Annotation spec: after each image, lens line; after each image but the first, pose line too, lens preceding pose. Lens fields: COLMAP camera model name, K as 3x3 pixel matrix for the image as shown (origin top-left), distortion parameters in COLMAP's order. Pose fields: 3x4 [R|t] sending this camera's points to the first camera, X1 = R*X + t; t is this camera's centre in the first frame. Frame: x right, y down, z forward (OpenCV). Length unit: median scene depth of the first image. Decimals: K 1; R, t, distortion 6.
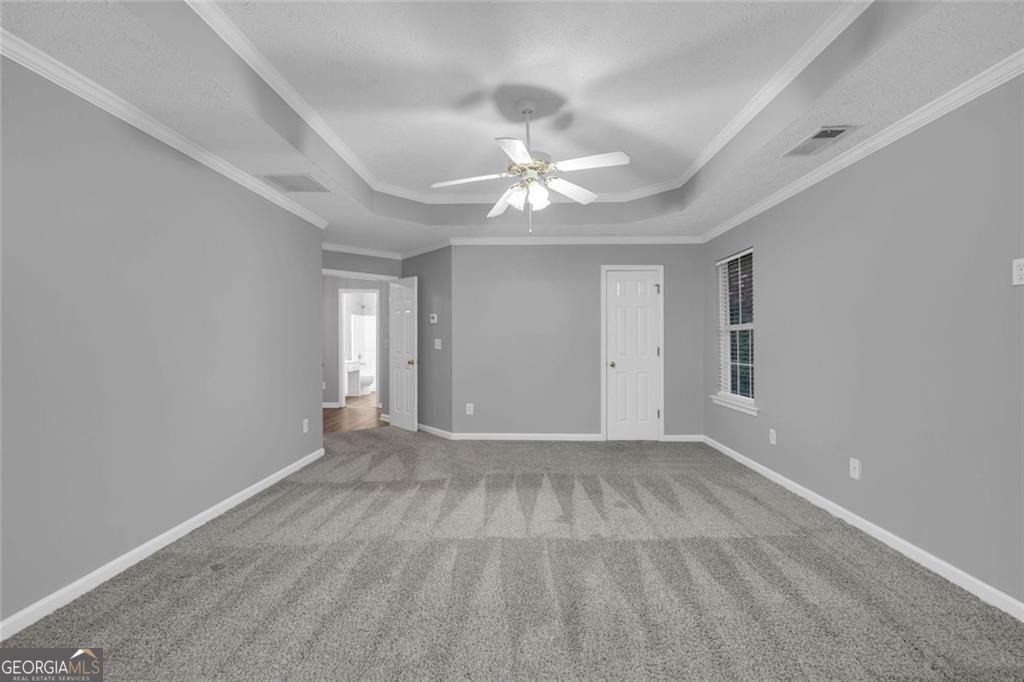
lens RADIAL K [[434.5, 0, 512.8], [0, 434.5, 338.2], [0, 0, 1]] dist [-0.002958, 0.000030]
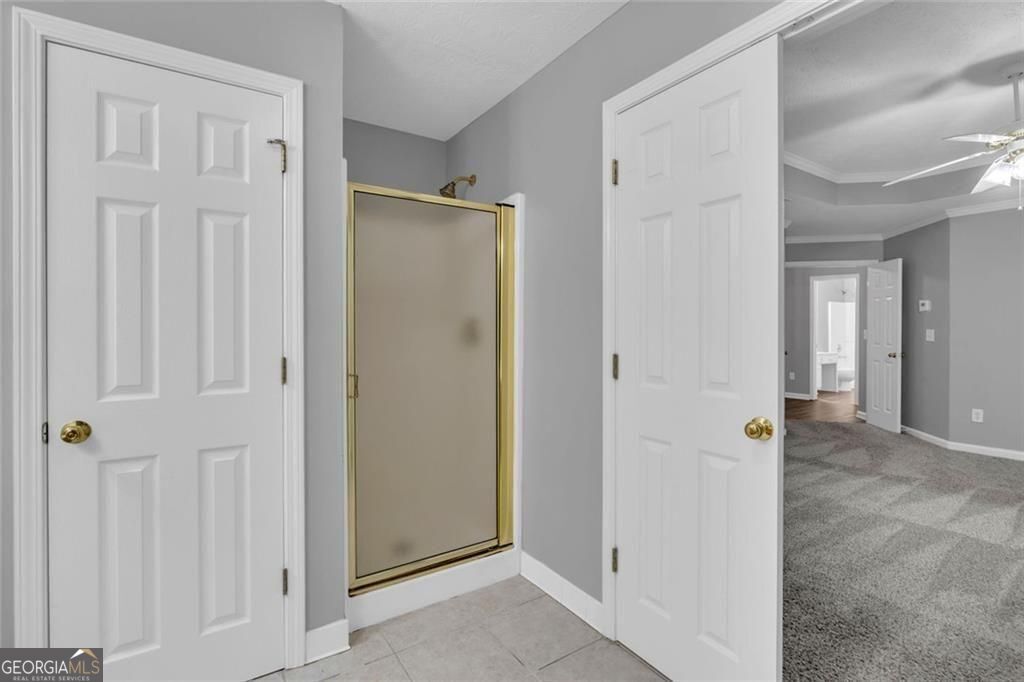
lens RADIAL K [[461.4, 0, 511.6], [0, 461.4, 337.0], [0, 0, 1]] dist [-0.003396, -0.000147]
pose [[0.559830, 0.013288, -0.828501, 0.112424], [0.002682, 0.999837, 0.017849, -0.001394], [0.828603, -0.012214, 0.559703, -0.180959]]
